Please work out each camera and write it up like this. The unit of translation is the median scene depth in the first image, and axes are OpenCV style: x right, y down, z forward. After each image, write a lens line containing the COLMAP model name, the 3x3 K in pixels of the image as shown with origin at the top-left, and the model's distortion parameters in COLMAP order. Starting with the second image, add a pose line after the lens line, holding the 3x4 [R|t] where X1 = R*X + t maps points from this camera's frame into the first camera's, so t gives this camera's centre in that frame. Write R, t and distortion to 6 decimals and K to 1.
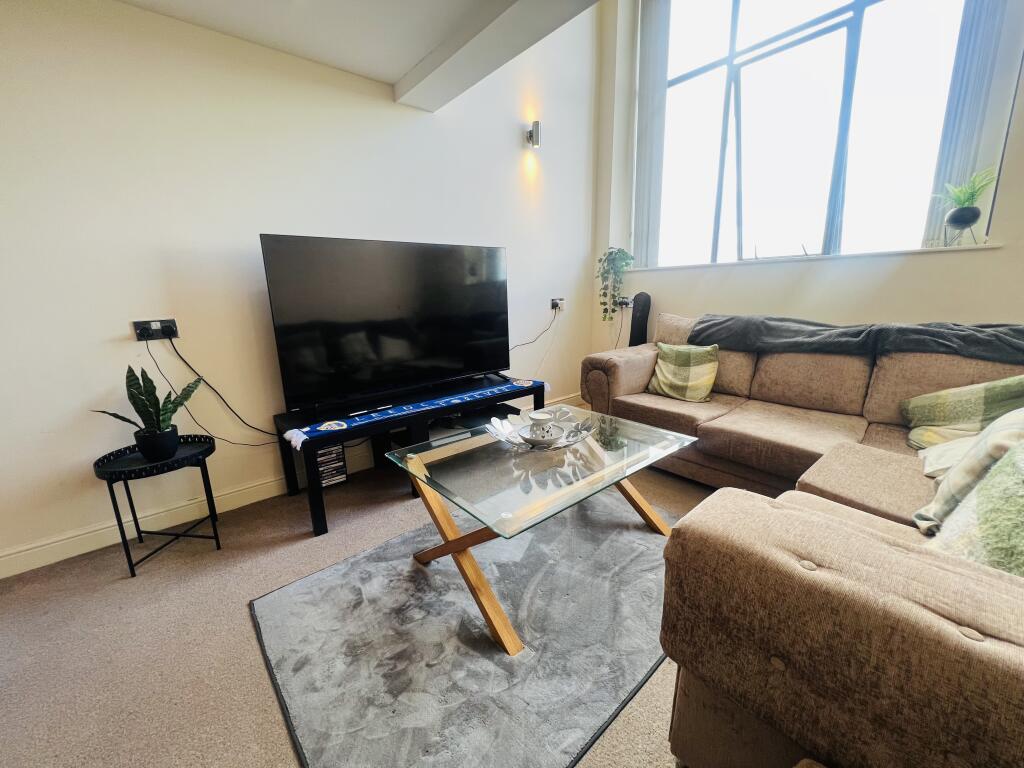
lens RADIAL K [[410.7, 0, 514.2], [0, 410.7, 381.1], [0, 0, 1]] dist [-0.000731, -0.000344]
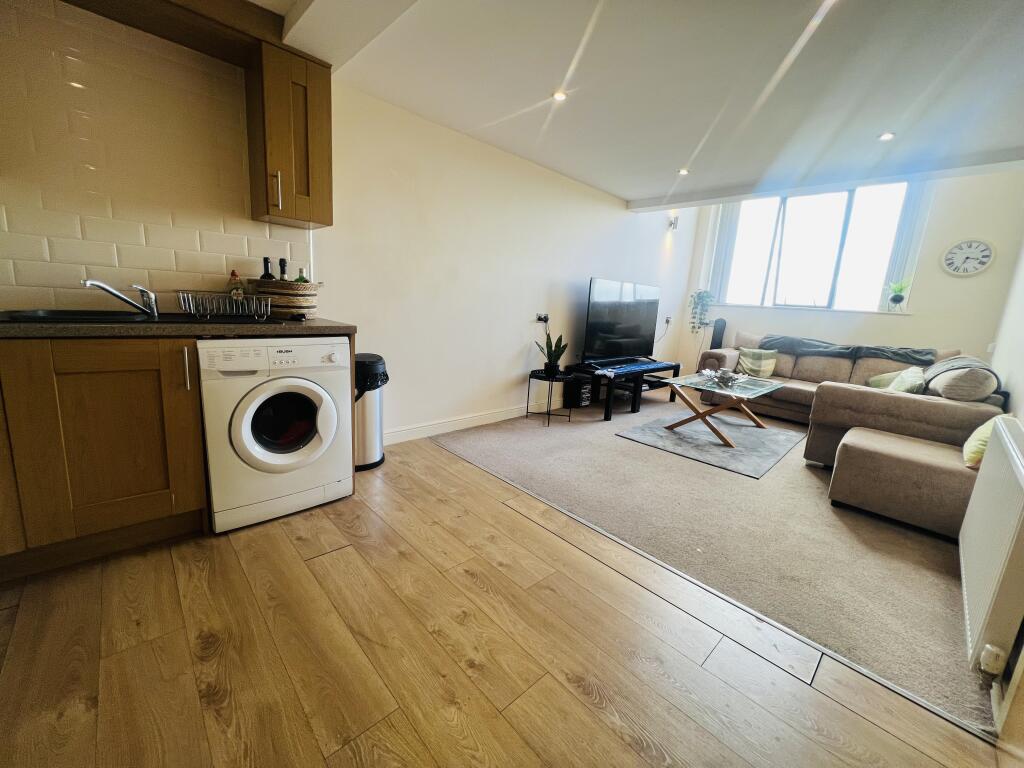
lens RADIAL K [[410.7, 0, 509.5], [0, 410.7, 382.7], [0, 0, 1]] dist [-0.000731, -0.000344]
pose [[0.994046, 0.078241, 0.075834, -0.906790], [-0.076918, 0.996832, -0.020222, 0.204427], [-0.077176, 0.014269, 0.996915, -0.846600]]
